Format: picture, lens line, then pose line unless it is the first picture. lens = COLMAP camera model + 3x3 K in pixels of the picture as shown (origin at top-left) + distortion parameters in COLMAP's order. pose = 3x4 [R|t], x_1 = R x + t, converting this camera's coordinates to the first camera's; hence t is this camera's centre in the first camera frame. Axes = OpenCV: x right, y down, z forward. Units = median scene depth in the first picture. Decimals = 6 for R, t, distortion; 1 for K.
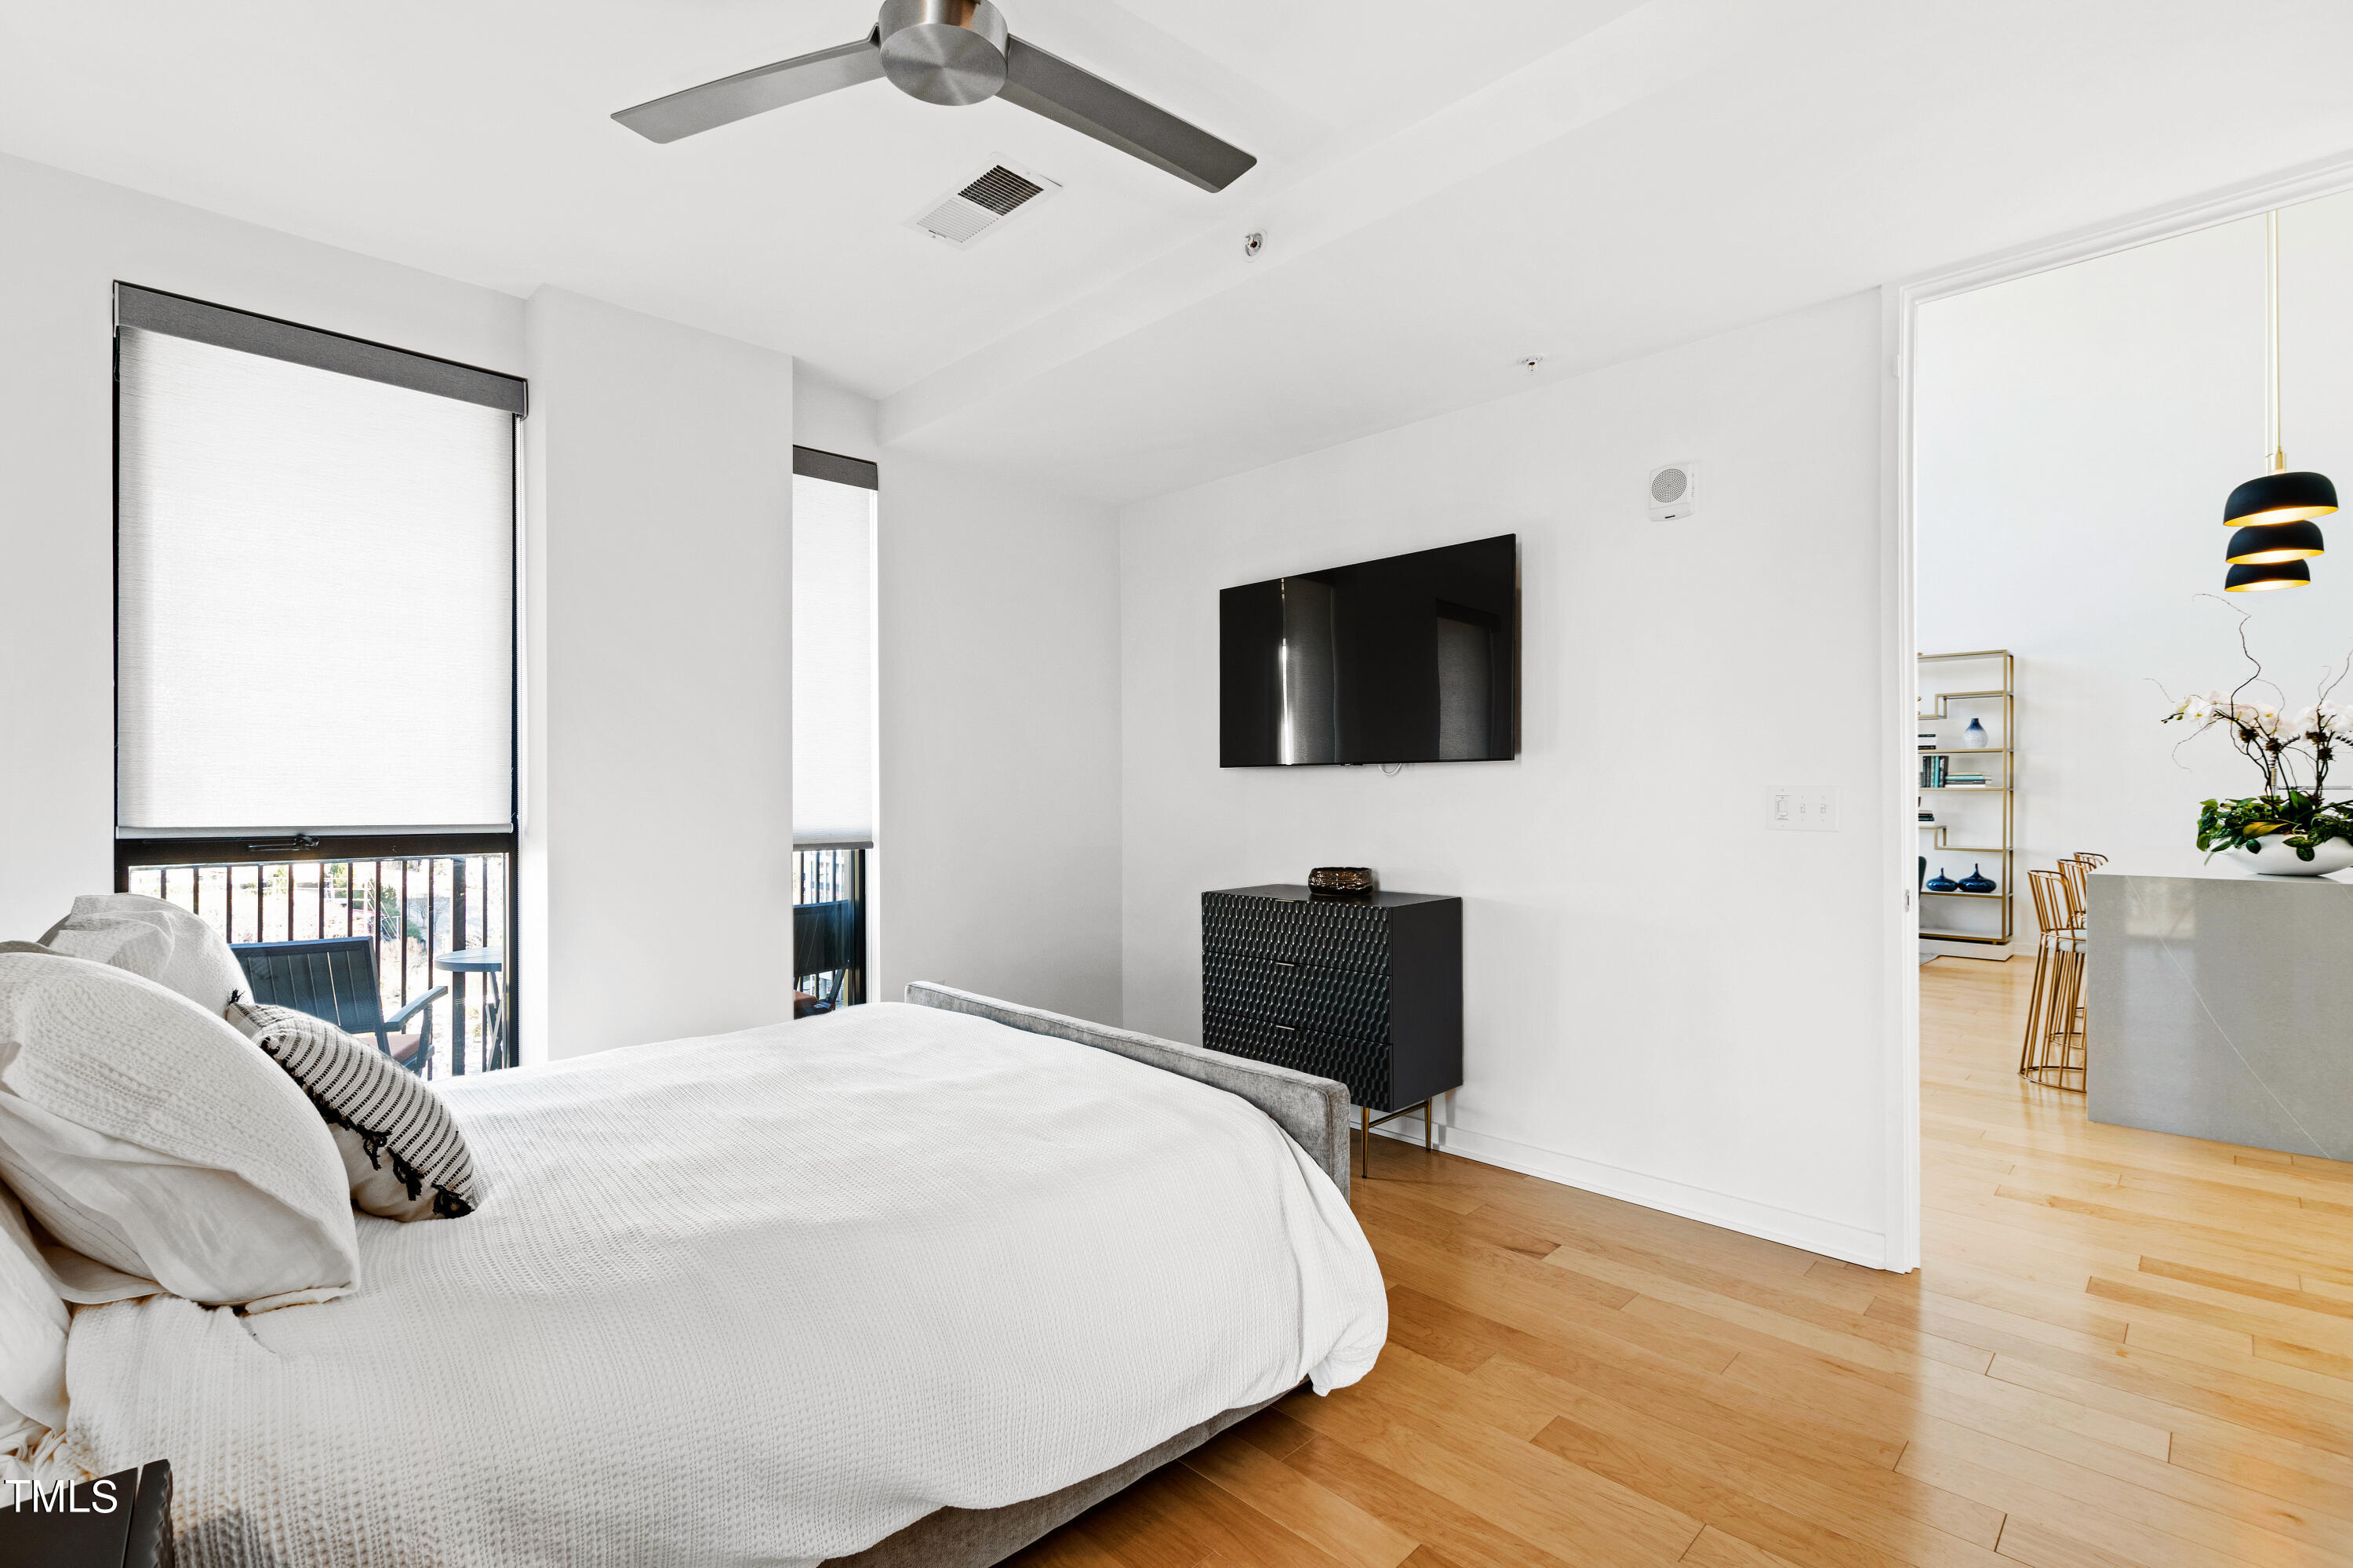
lens RADIAL K [[1052.6, 0, 1160.8], [0, 1052.6, 793.8], [0, 0, 1]] dist [-0.003233, -0.000489]
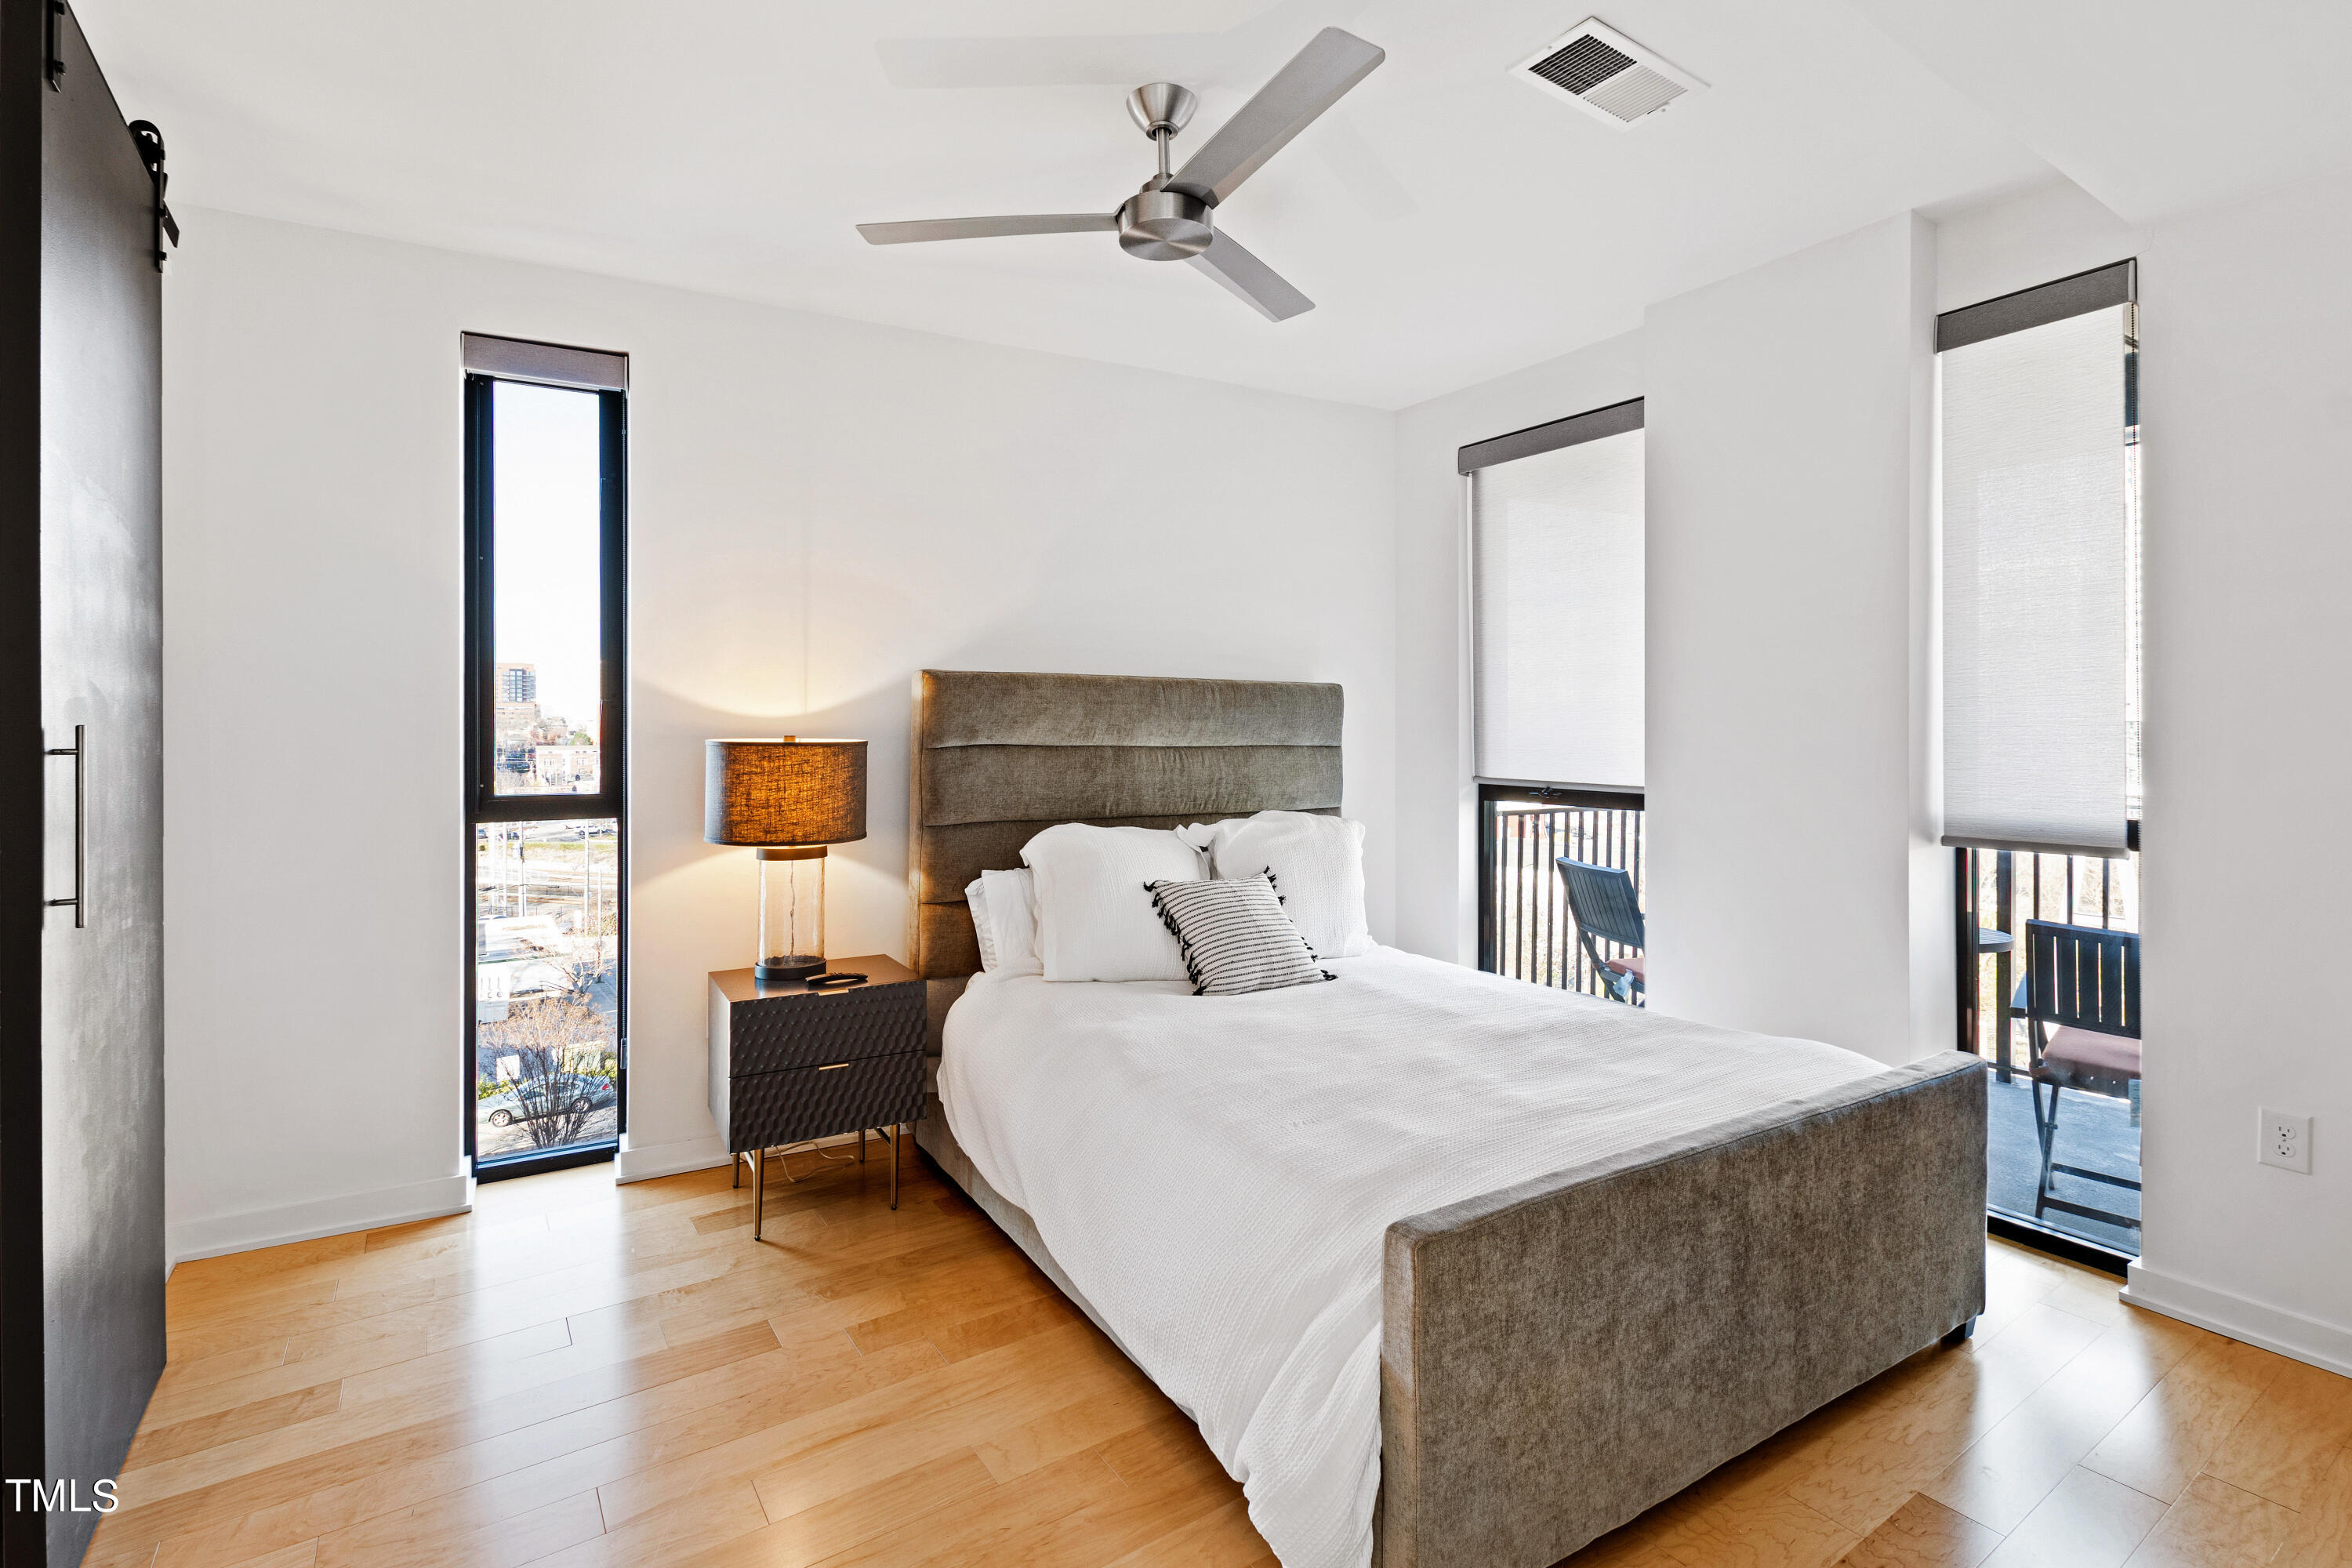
lens RADIAL K [[1078.7, 0, 1187.2], [0, 1078.7, 755.4], [0, 0, 1]] dist [-0.000811, -0.000131]
pose [[-0.159801, 0.018768, -0.986971, 1.089231], [0.002146, 0.999823, 0.018665, -0.050672], [0.987147, 0.000865, -0.159813, 1.200933]]
